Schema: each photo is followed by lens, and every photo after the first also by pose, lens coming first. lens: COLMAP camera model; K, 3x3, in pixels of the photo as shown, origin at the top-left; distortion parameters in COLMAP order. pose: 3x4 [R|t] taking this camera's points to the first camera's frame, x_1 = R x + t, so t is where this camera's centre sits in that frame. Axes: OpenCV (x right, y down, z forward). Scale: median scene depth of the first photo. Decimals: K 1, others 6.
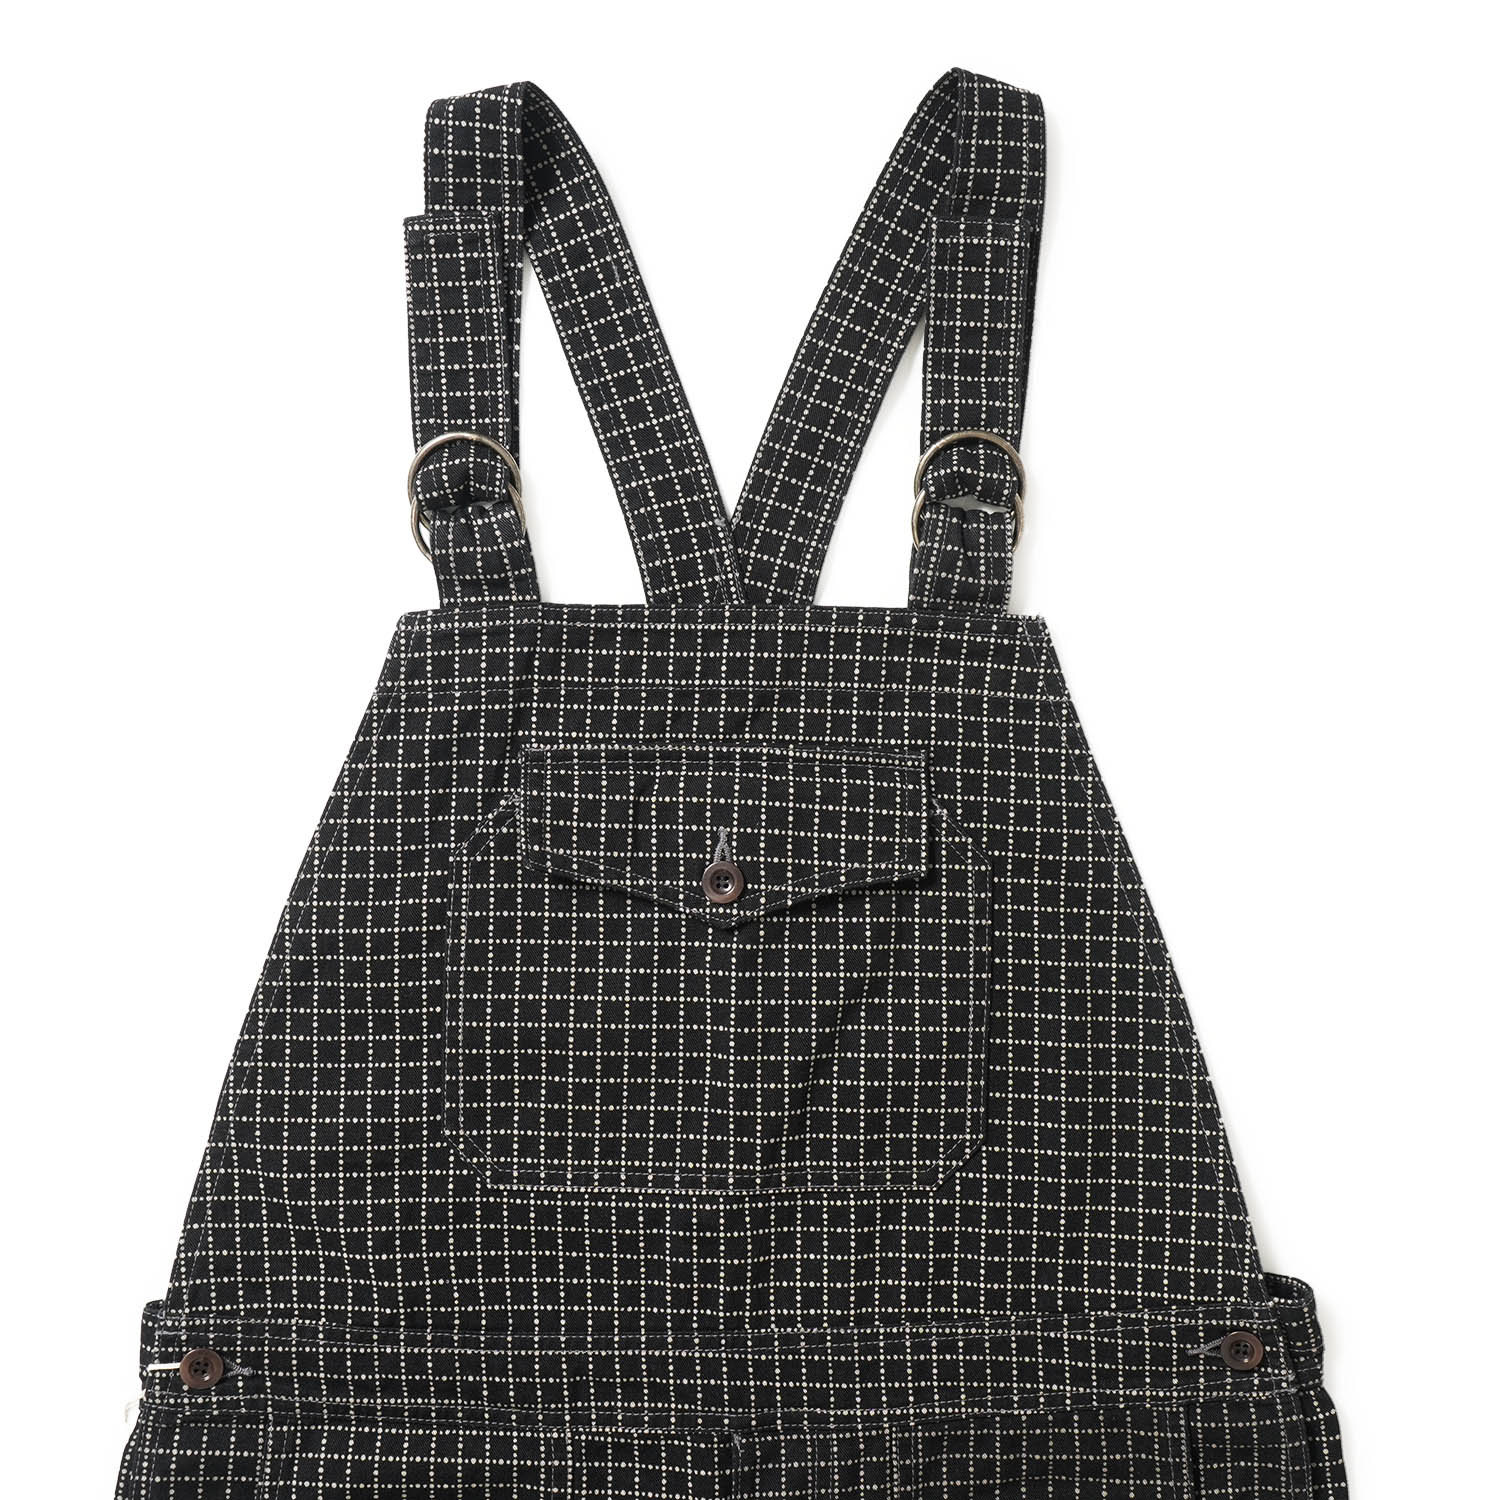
lens RADIAL K [[2249.6, 0, 752.6], [0, 2249.6, 751.0], [0, 0, 1]] dist [0.036230, 0.000000]
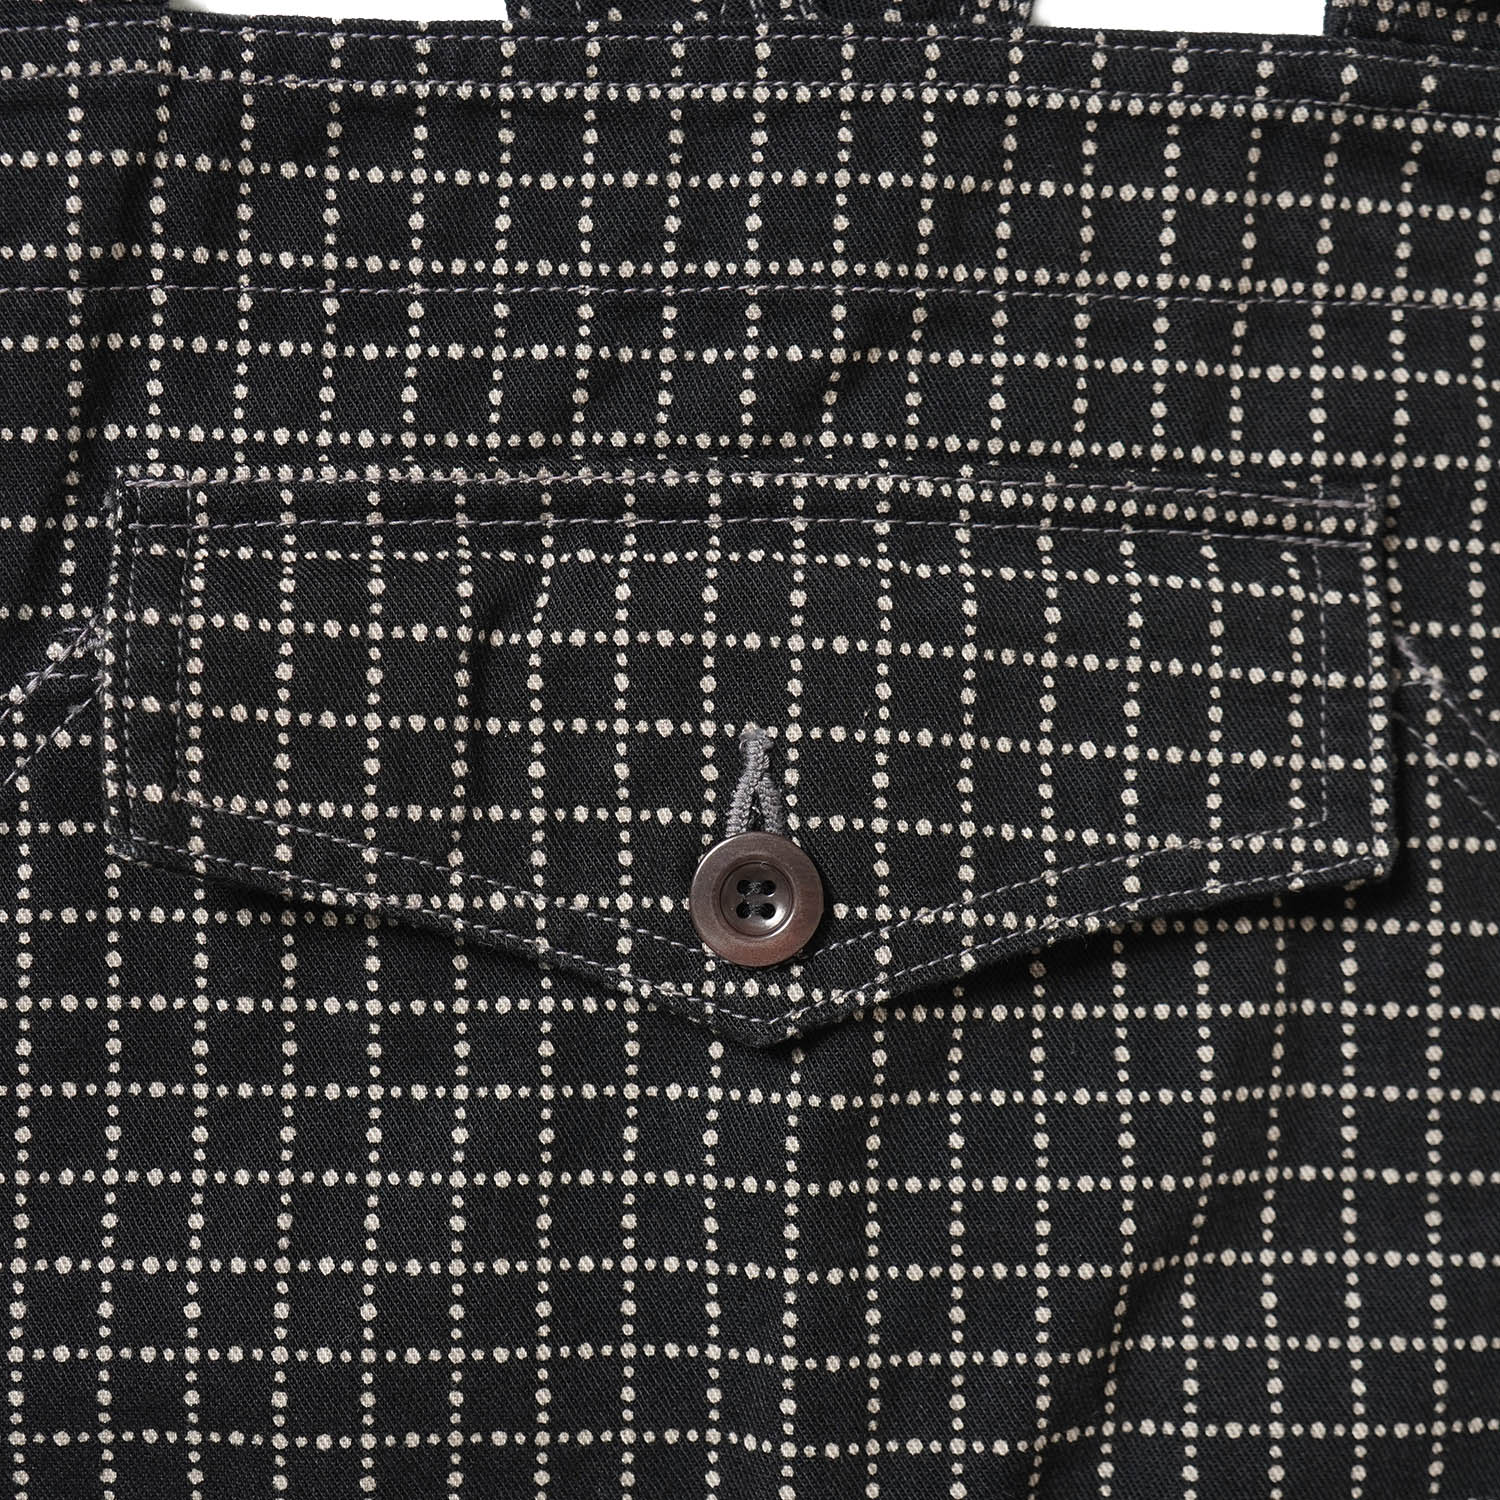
lens RADIAL K [[2729.4, 0, 746.0], [0, 2729.4, 746.7], [0, 0, 1]] dist [-0.037114, 0.000000]
pose [[0.999812, -0.007389, 0.017954, -0.021263], [0.007170, 0.999899, 0.012236, 0.032148], [-0.018042, -0.012105, 0.999764, 0.614926]]
